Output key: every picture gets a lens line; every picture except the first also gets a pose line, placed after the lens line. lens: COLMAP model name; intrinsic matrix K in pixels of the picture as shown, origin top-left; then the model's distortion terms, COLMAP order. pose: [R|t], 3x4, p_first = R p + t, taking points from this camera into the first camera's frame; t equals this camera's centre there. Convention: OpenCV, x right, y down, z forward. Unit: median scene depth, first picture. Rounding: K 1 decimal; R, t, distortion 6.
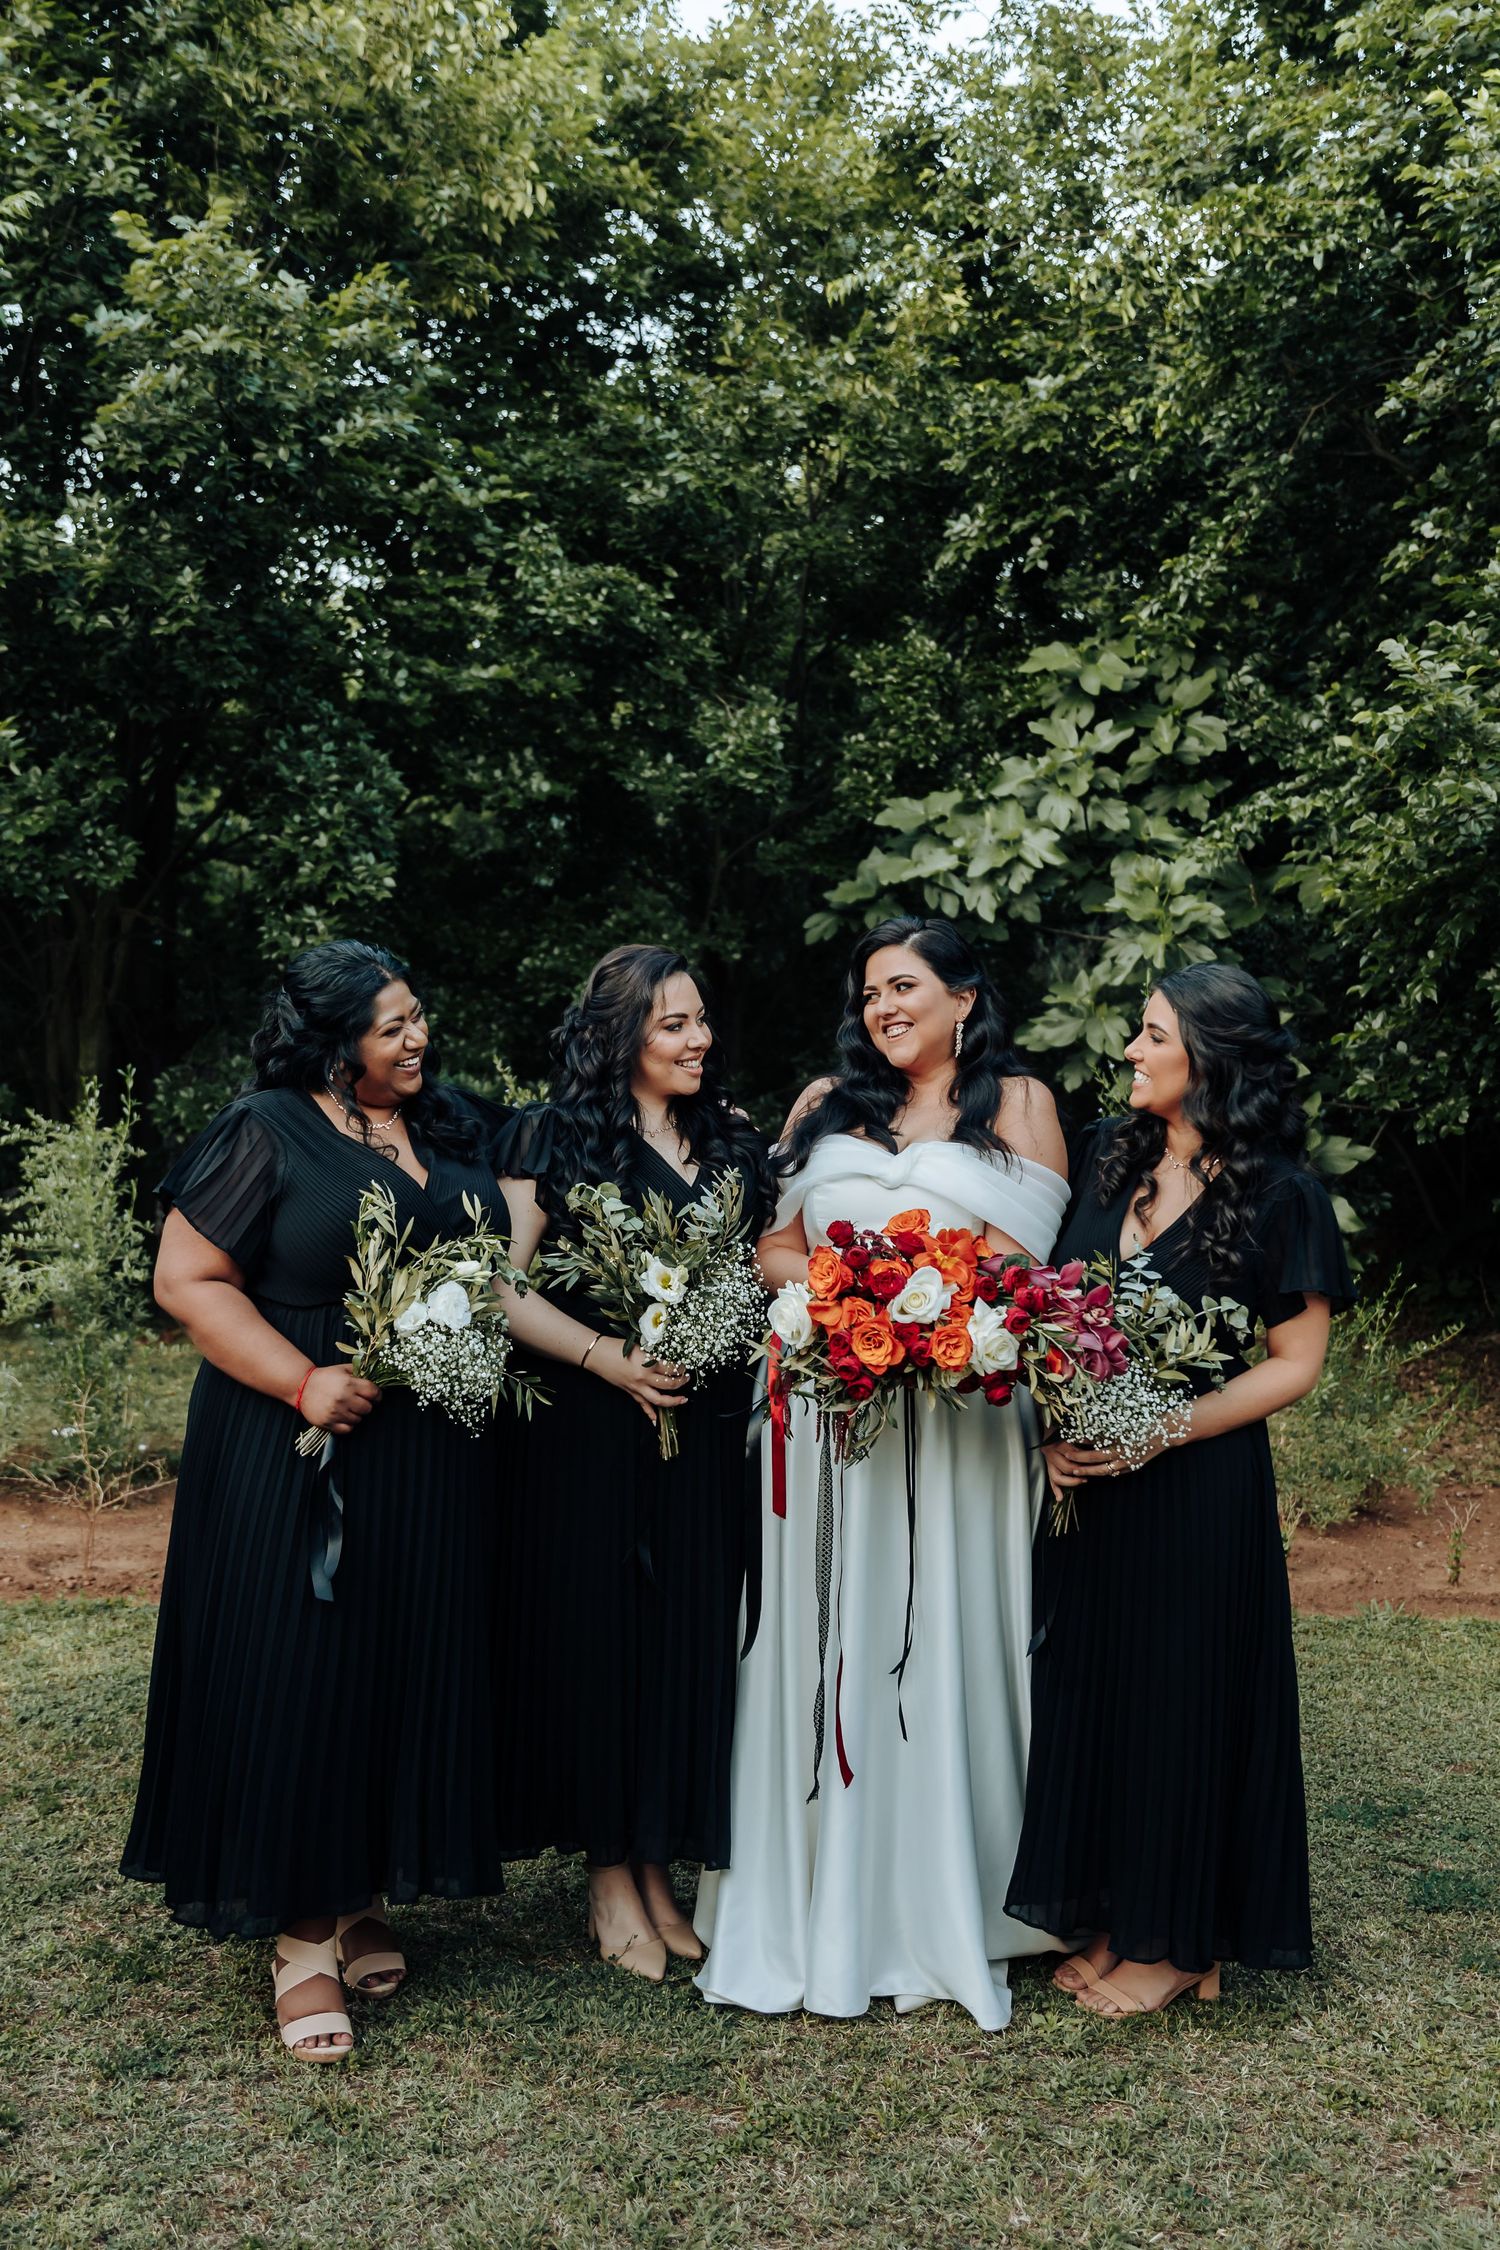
lens RADIAL K [[2270.8, 0, 744.2], [0, 2270.8, 1119.2], [0, 0, 1]] dist [0.009884, -0.013474]
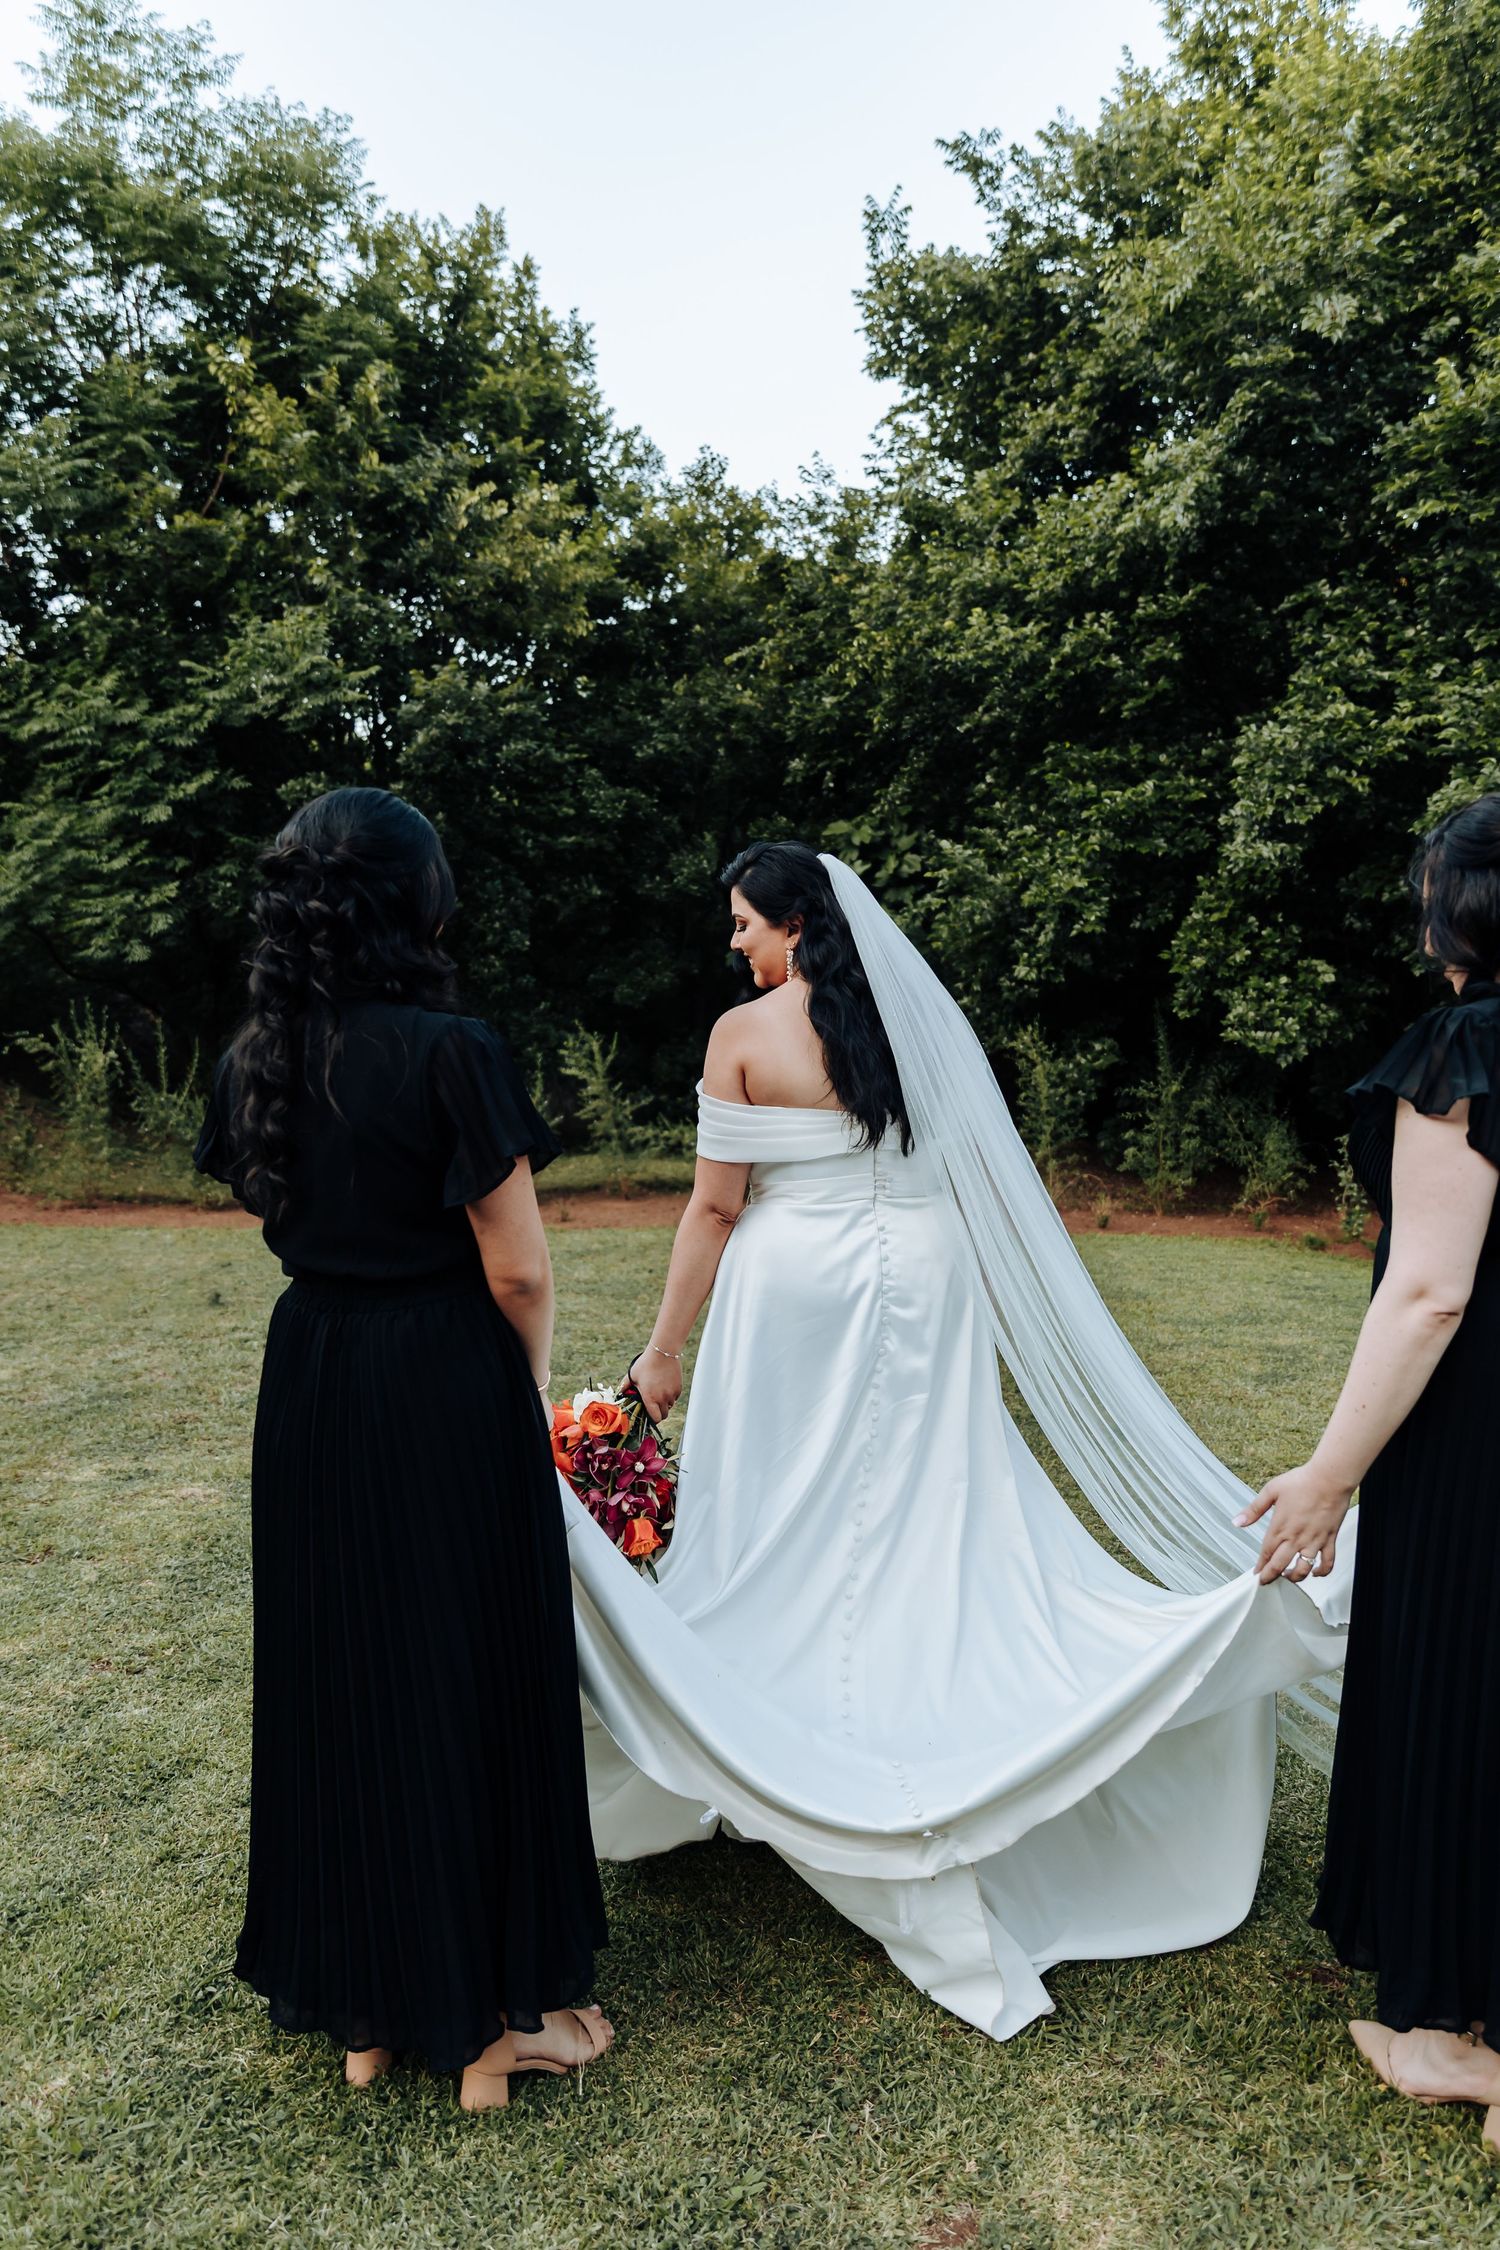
lens RADIAL K [[1592.9, 0, 746.7], [0, 1592.9, 1127.8], [0, 0, 1]] dist [0.000024, -0.000028]
pose [[0.999859, -0.015586, -0.006319, 0.057089], [0.015805, 0.999218, 0.036239, 0.019986], [0.005749, -0.036334, 0.999323, -0.495039]]
